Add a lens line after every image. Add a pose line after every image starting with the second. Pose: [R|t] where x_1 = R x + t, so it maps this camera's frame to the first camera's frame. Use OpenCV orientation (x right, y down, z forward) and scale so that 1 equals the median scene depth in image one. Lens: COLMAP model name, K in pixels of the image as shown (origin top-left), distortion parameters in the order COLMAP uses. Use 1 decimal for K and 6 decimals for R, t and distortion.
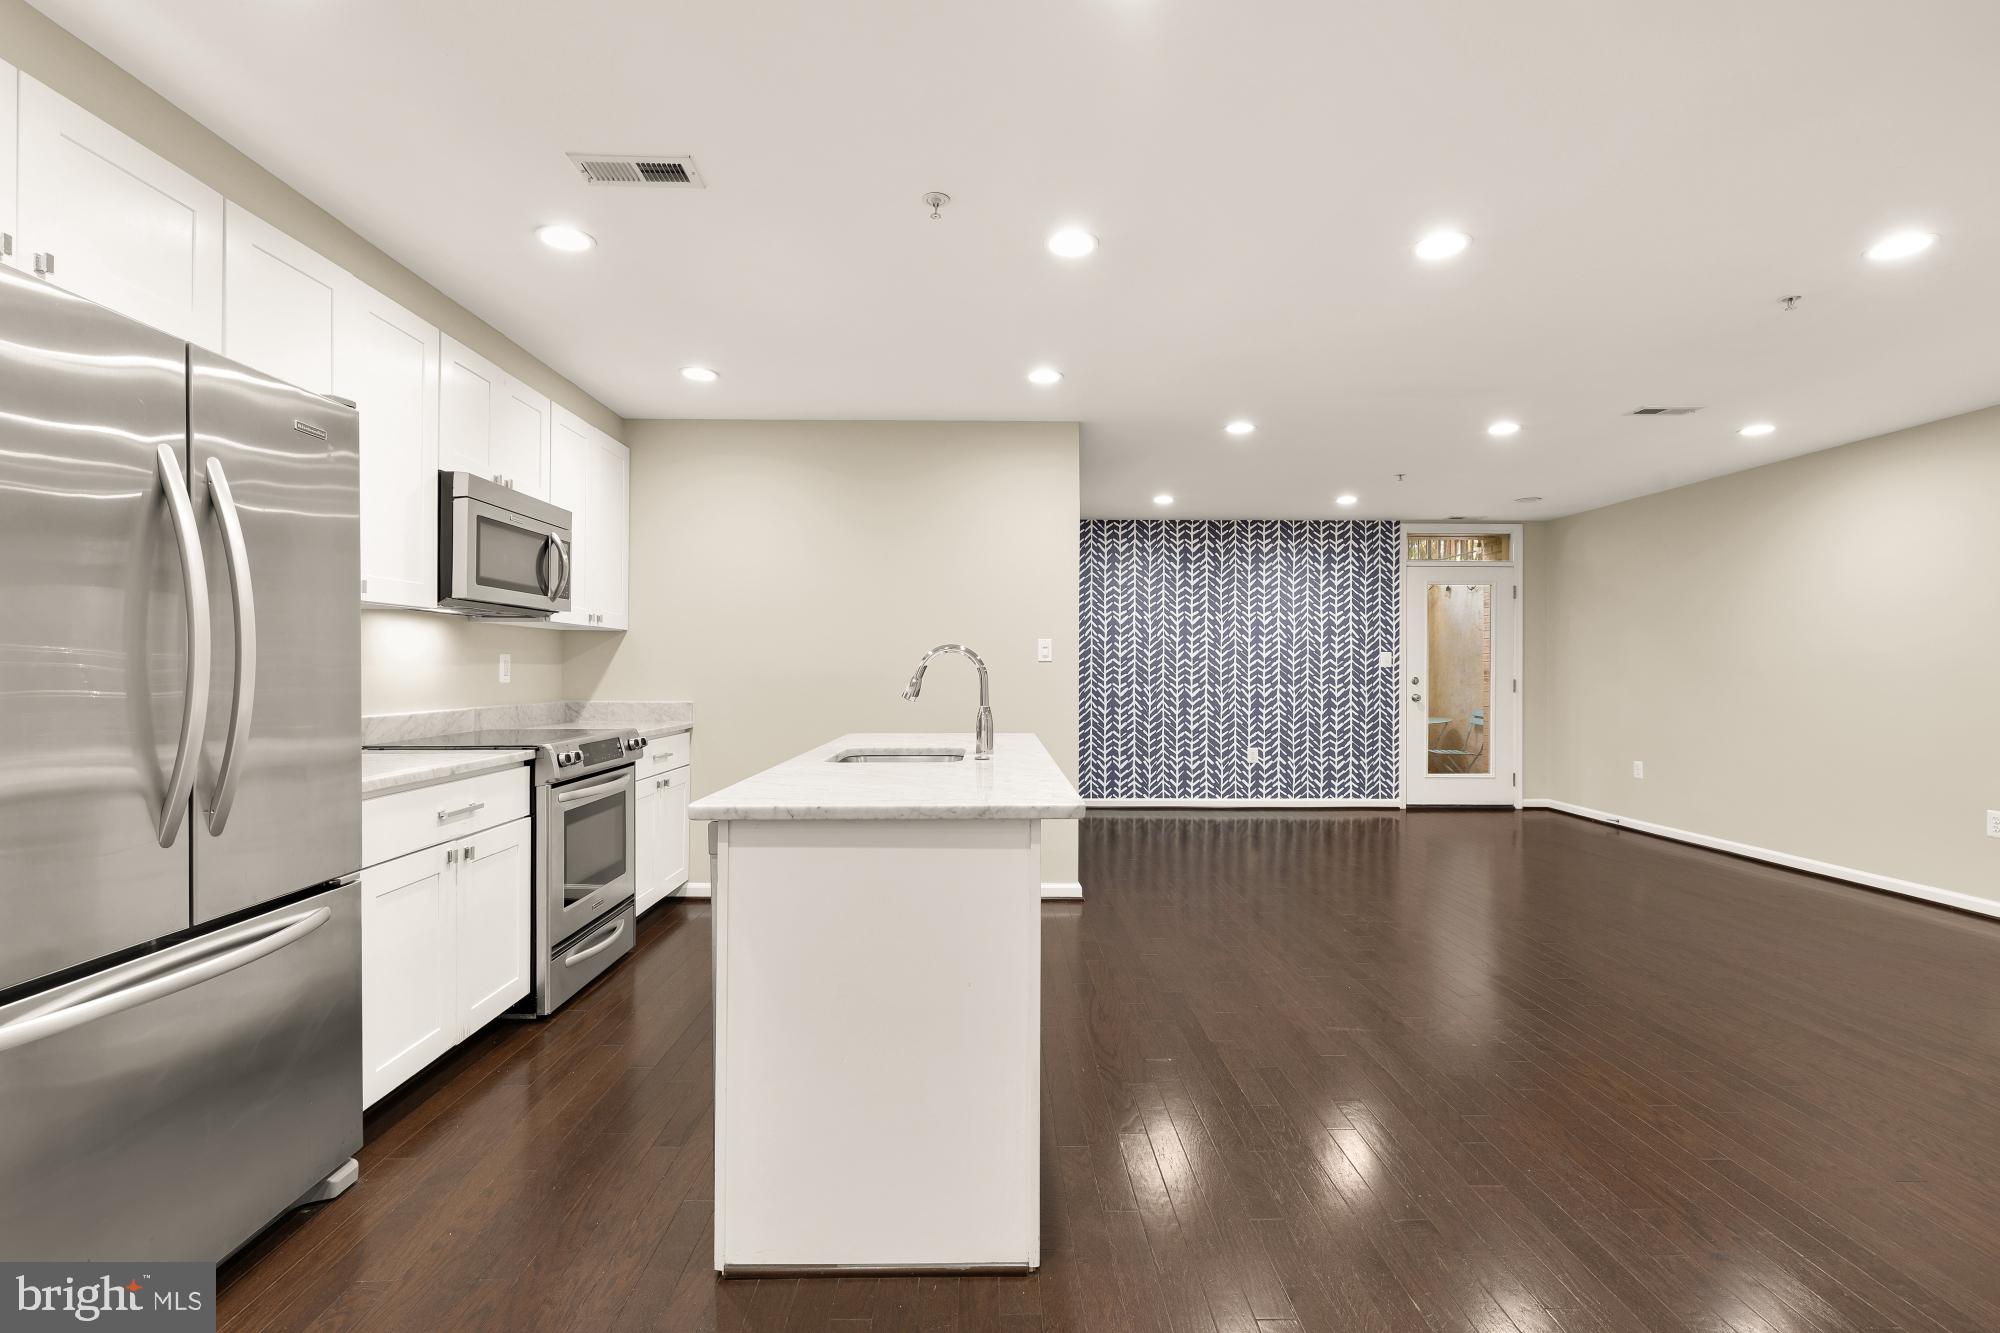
lens RADIAL K [[900.5, 0, 997.5], [0, 900.5, 664.9], [0, 0, 1]] dist [0.008748, -0.001354]
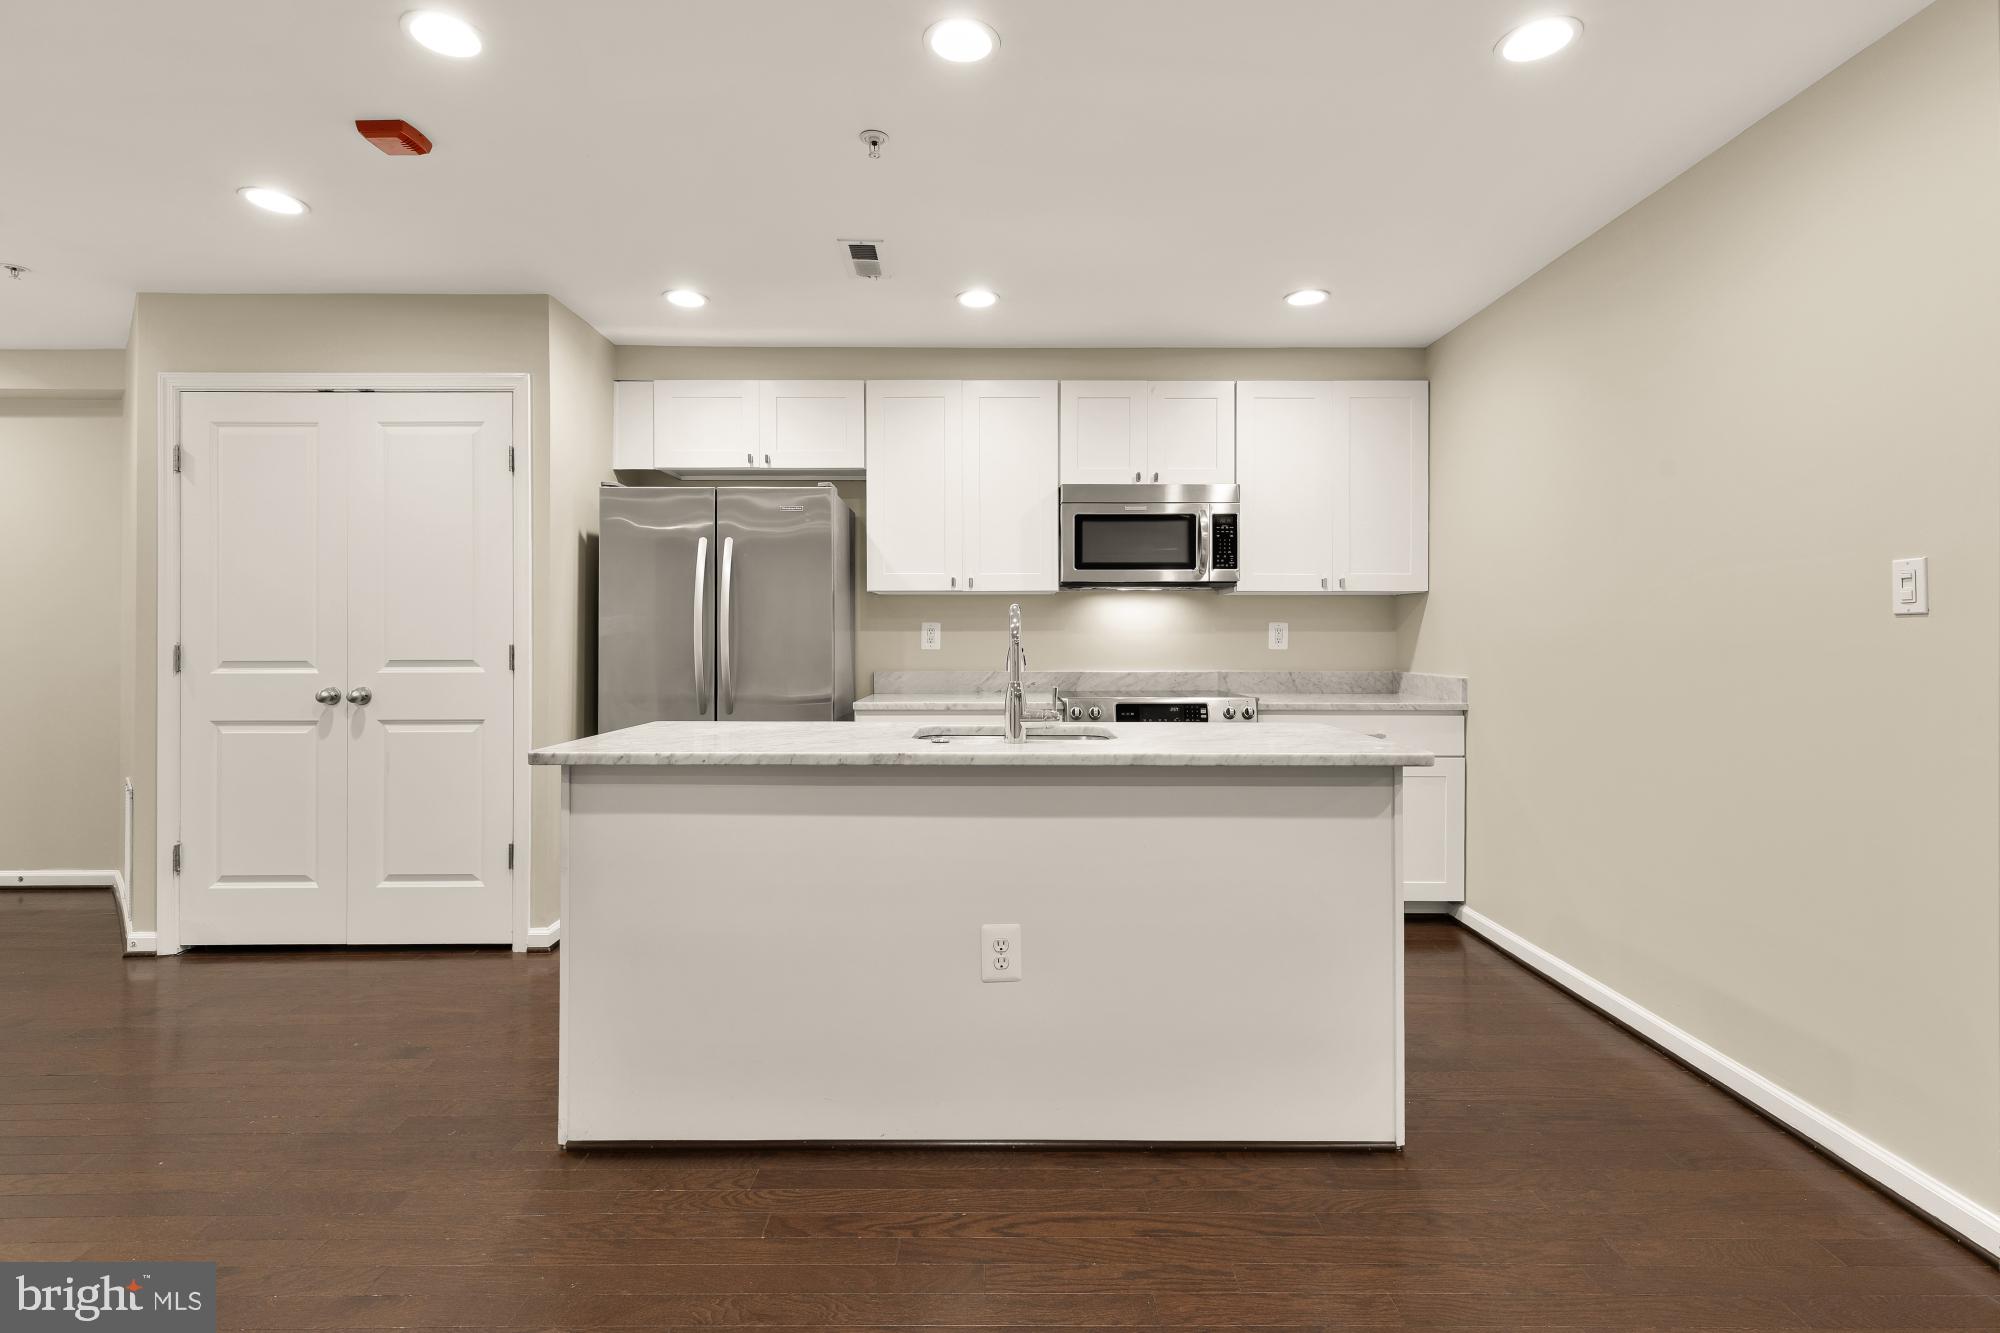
lens RADIAL K [[920.2, 0, 1000.8], [0, 920.2, 644.1], [0, 0, 1]] dist [0.012067, -0.000222]
pose [[-0.012827, 0.005143, -0.999905, 0.597311], [0.004888, 0.999975, 0.005081, 0.007005], [0.999906, -0.004823, -0.012852, 0.757838]]
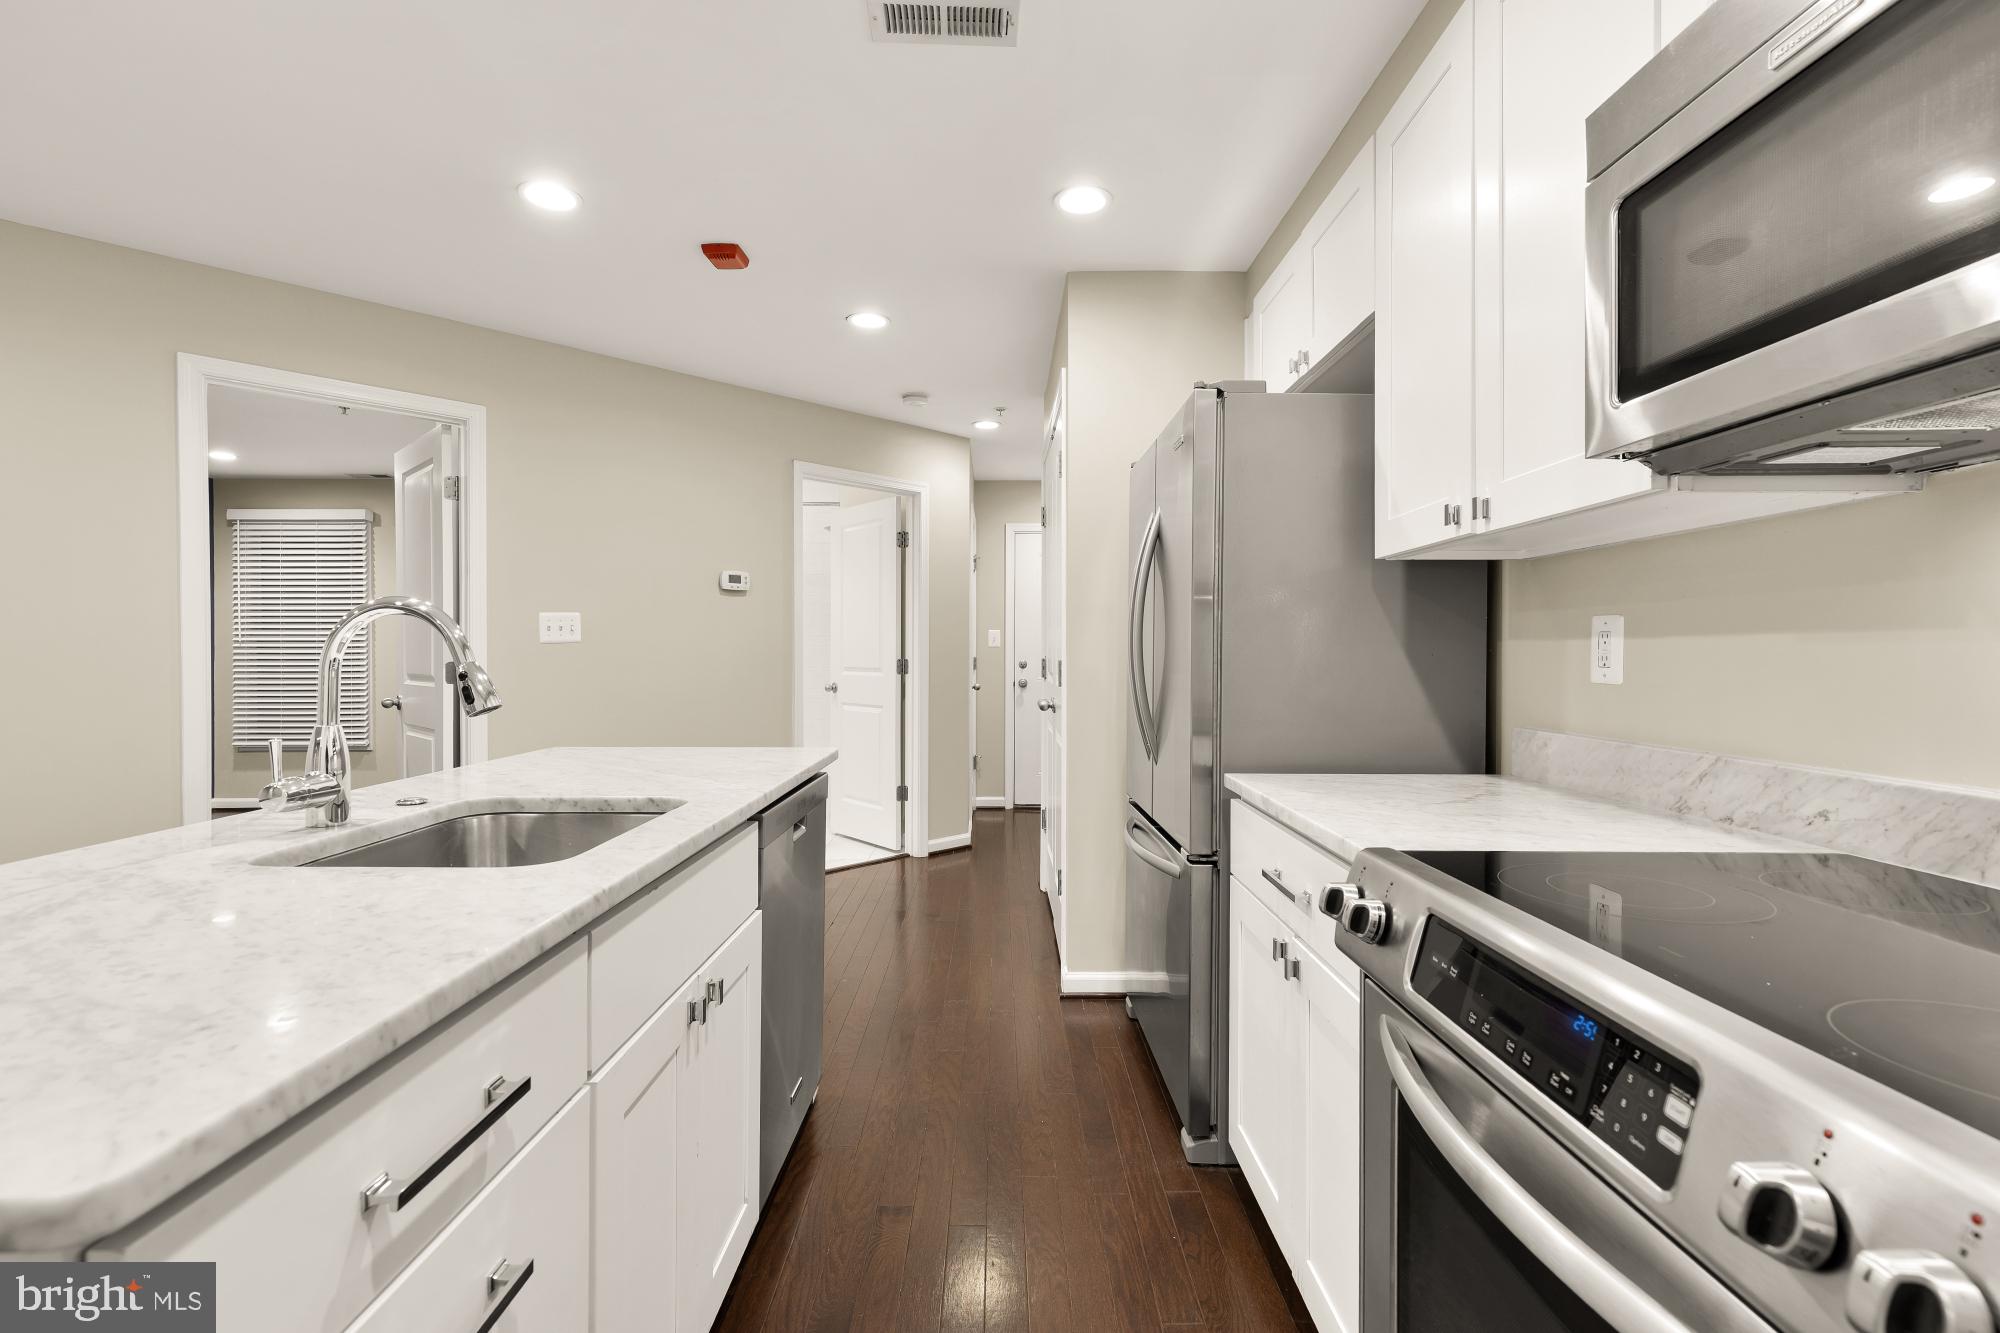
lens RADIAL K [[909.9, 0, 999.8], [0, 909.9, 658.8], [0, 0, 1]] dist [0.015230, -0.007744]
pose [[-0.999828, -0.003145, 0.018280, -0.288631], [-0.003089, 0.999991, 0.003065, 0.006279], [-0.018290, 0.003008, -0.999828, 1.128176]]
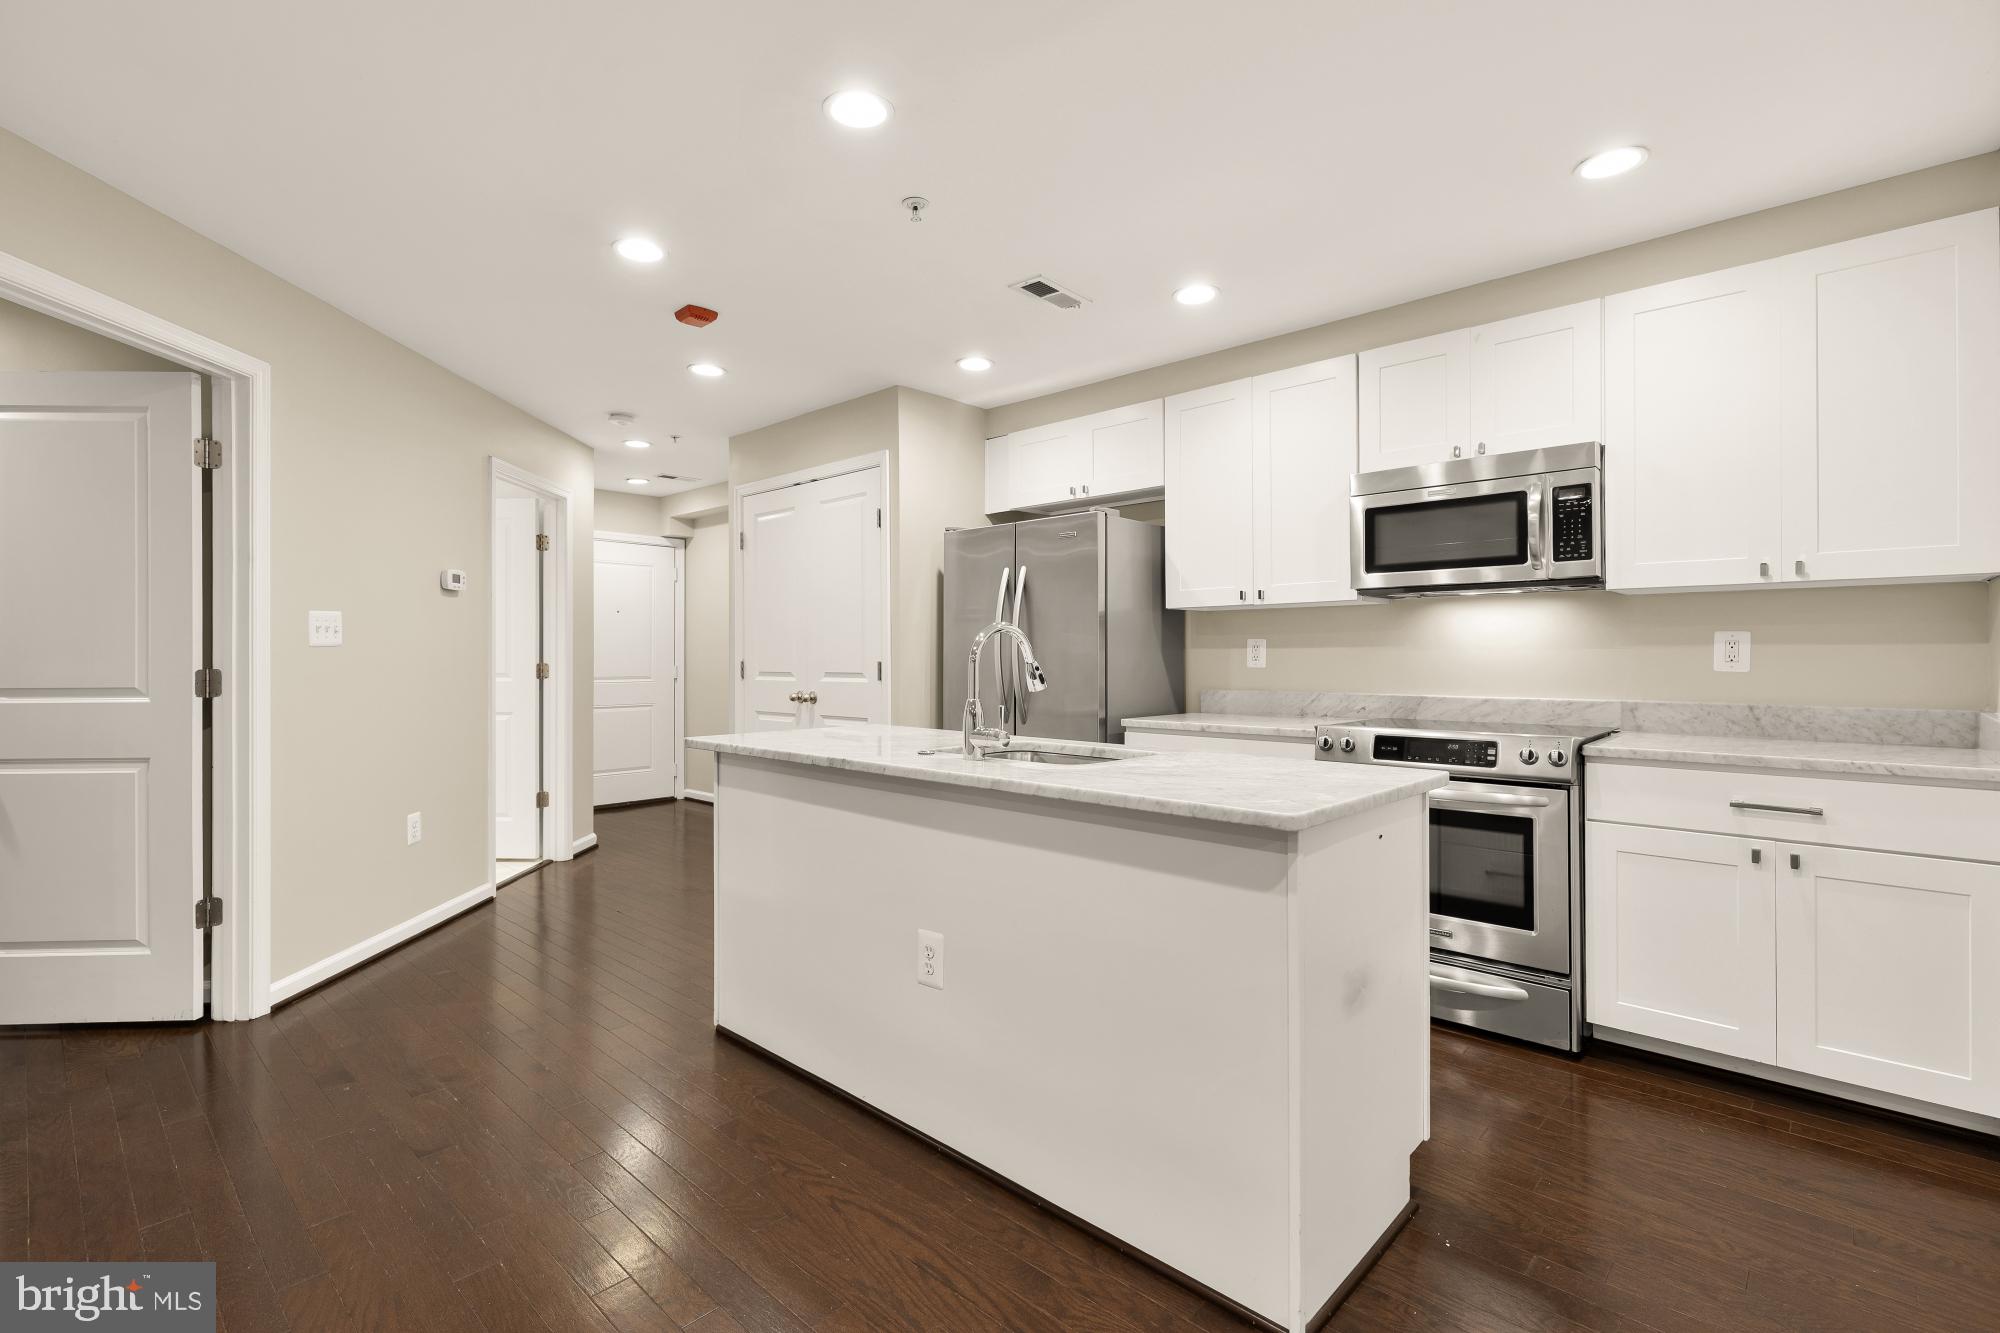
lens RADIAL K [[914.1, 0, 1000.9], [0, 914.1, 654.4], [0, 0, 1]] dist [0.001608, 0.000036]
pose [[-0.694423, -0.000916, -0.719566, 0.418470], [0.004372, 0.999975, -0.005493, 0.008185], [0.719553, -0.006960, -0.694402, 1.197840]]
